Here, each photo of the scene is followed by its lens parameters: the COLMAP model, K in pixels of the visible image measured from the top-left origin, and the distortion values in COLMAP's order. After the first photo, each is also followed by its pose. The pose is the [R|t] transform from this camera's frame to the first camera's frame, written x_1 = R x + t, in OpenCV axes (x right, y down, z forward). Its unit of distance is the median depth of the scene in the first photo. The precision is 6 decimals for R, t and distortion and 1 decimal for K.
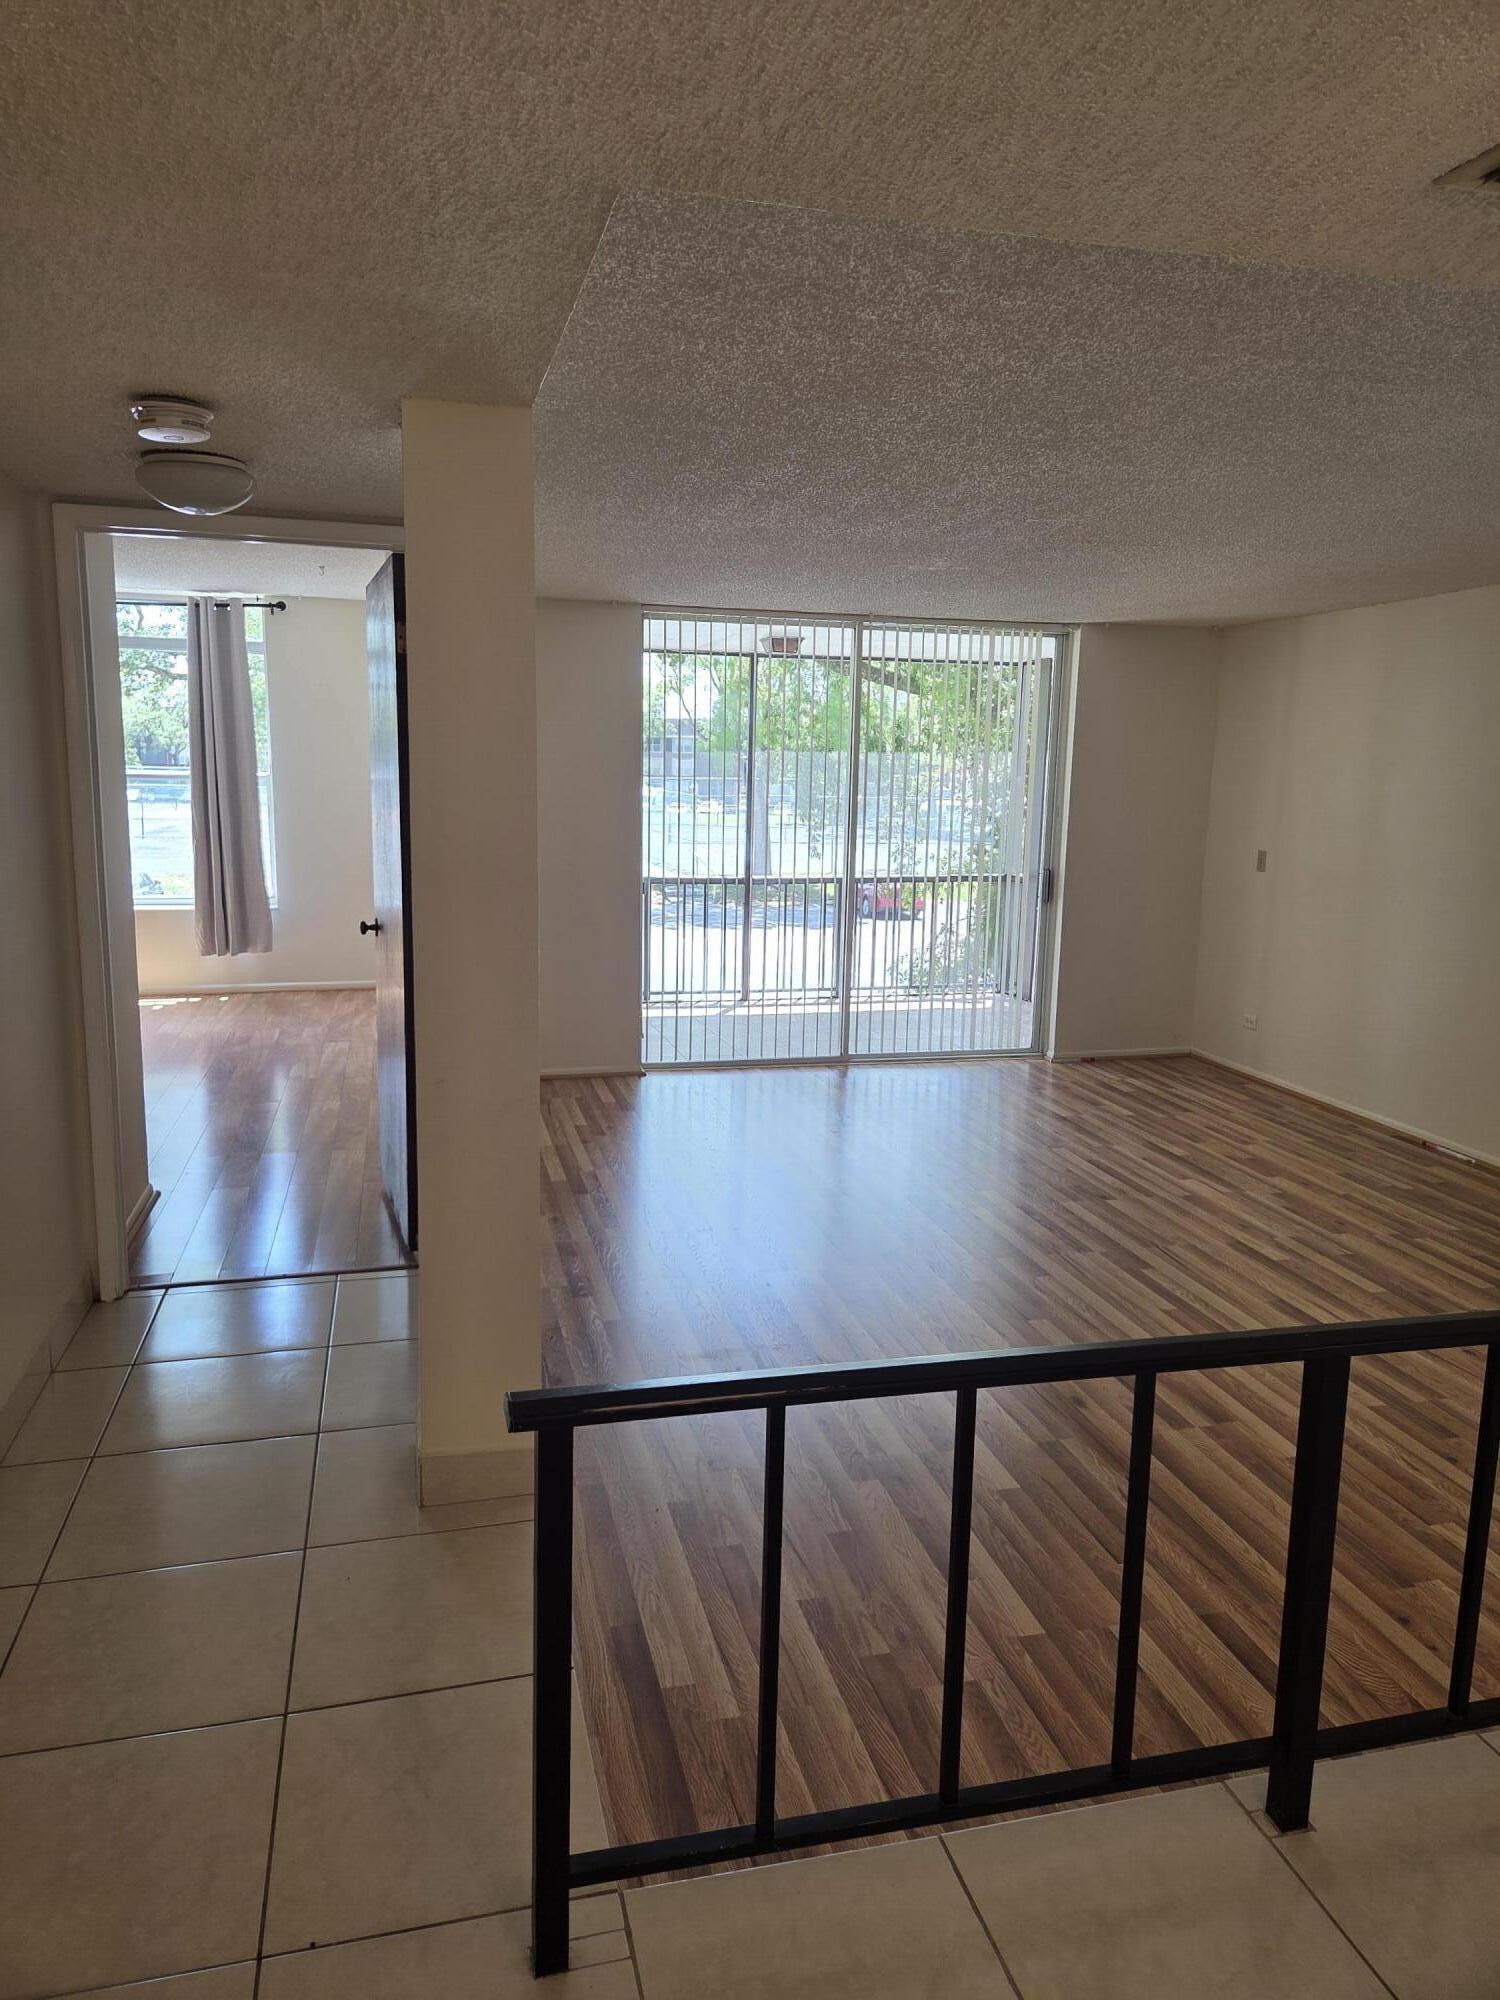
lens RADIAL K [[1337.4, 0, 750.0], [0, 1337.4, 1000.0], [0, 0, 1]] dist [0.077036, -0.060285]
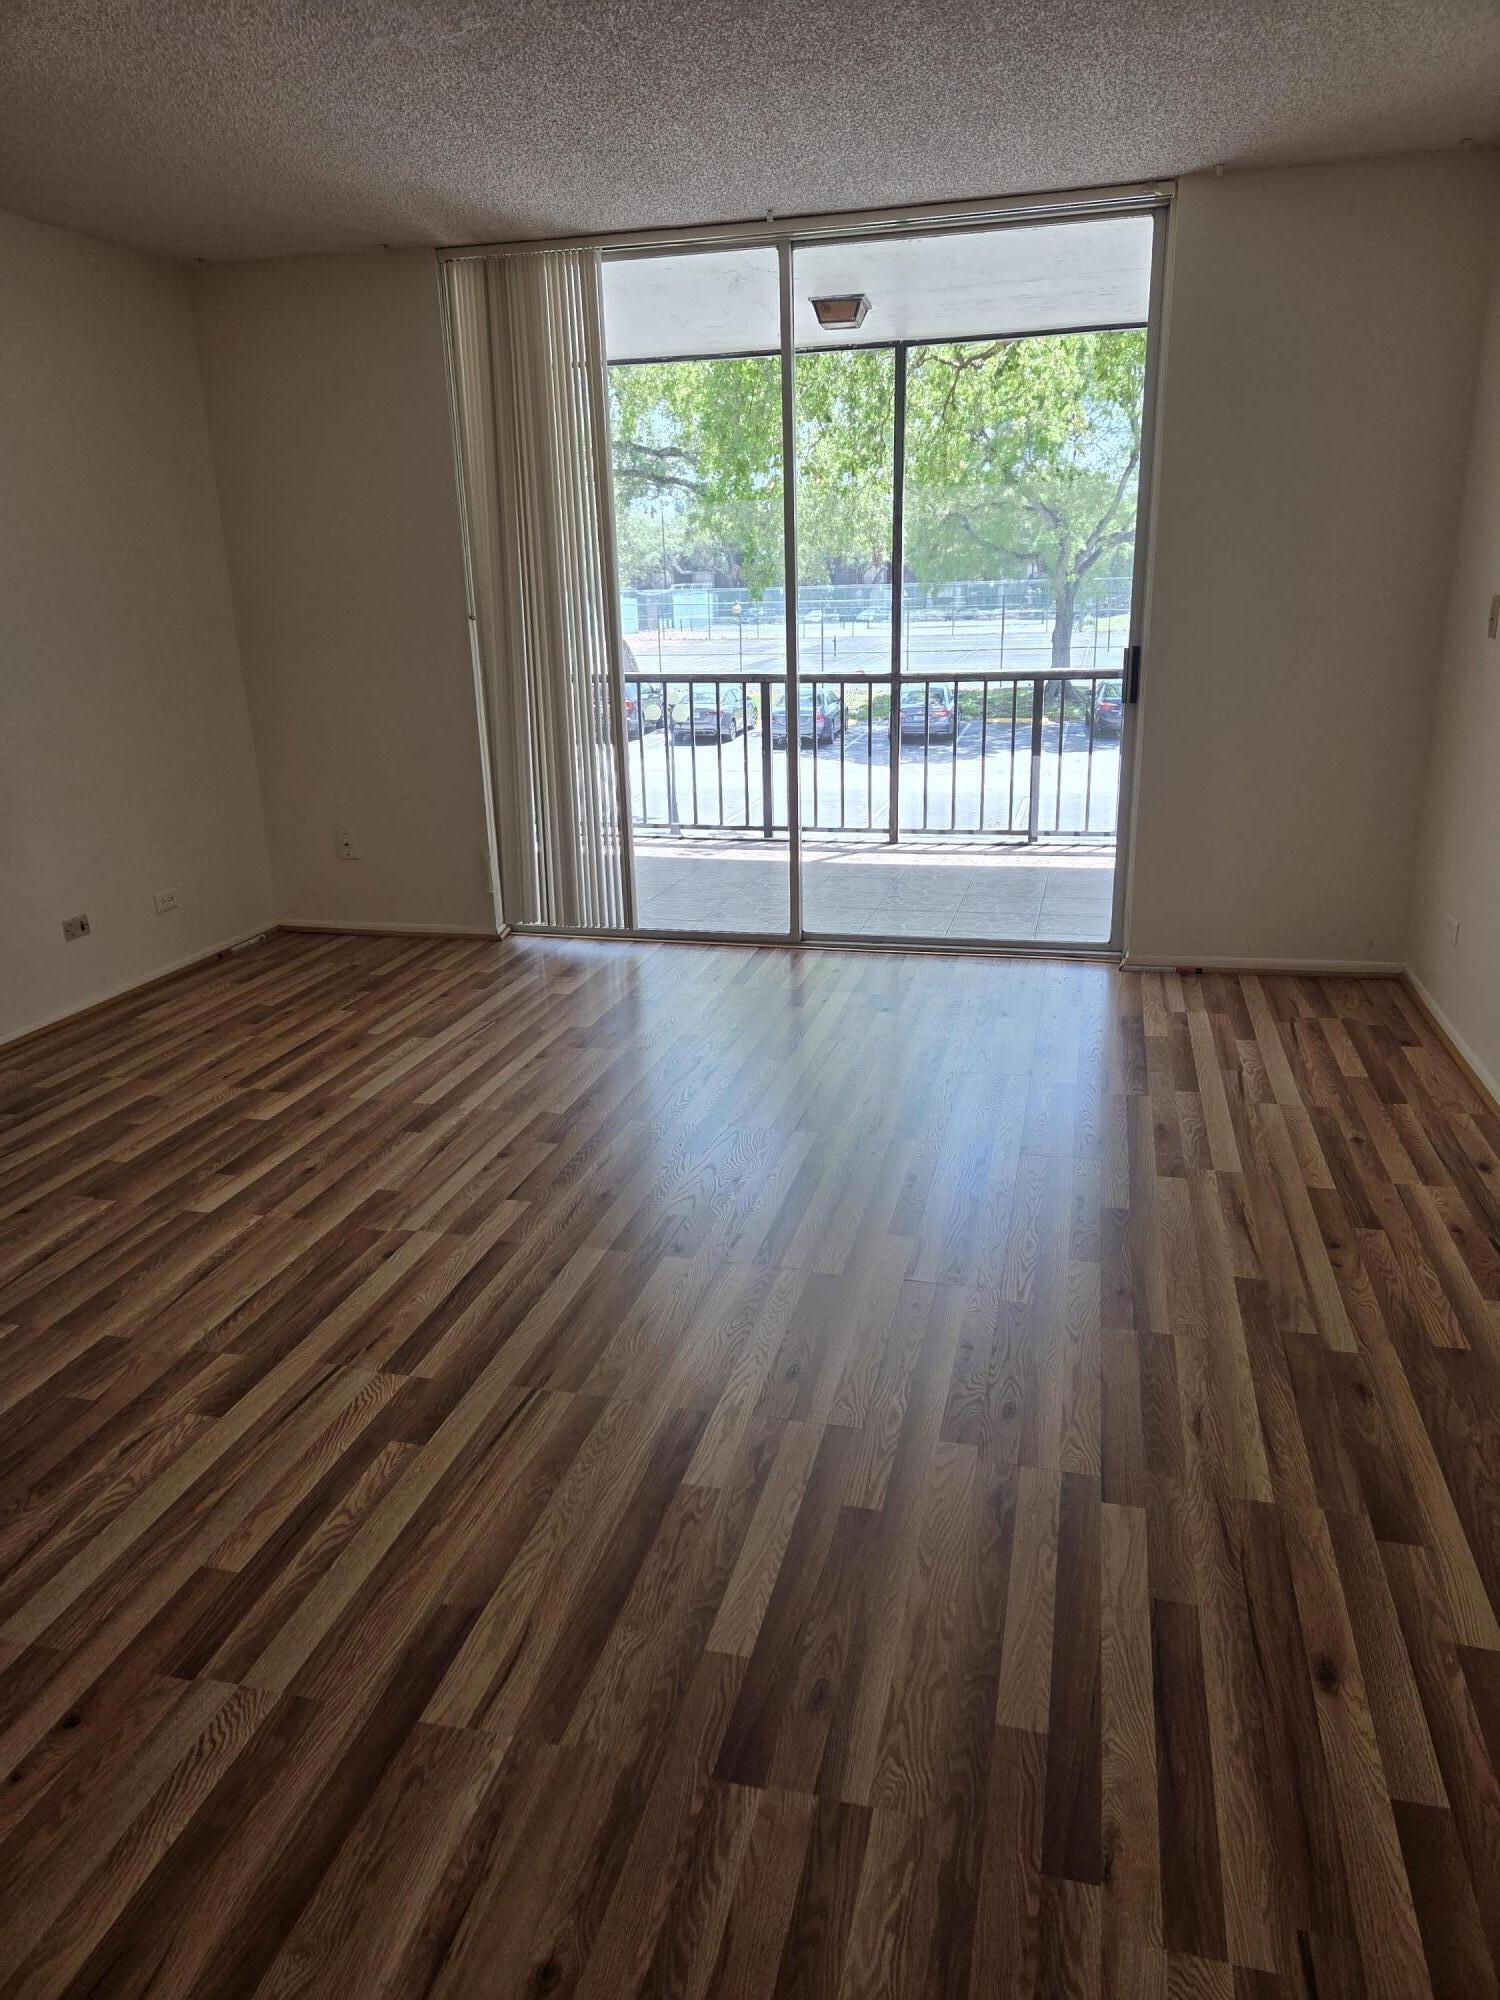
lens RADIAL K [[1337.4, 0, 750.0], [0, 1337.4, 1000.0], [0, 0, 1]] dist [0.077036, -0.060285]
pose [[0.877769, 0.102202, -0.468056, 0.226256], [-0.039571, 0.989109, 0.141766, -0.012732], [0.477447, -0.105916, 0.872253, 0.236715]]
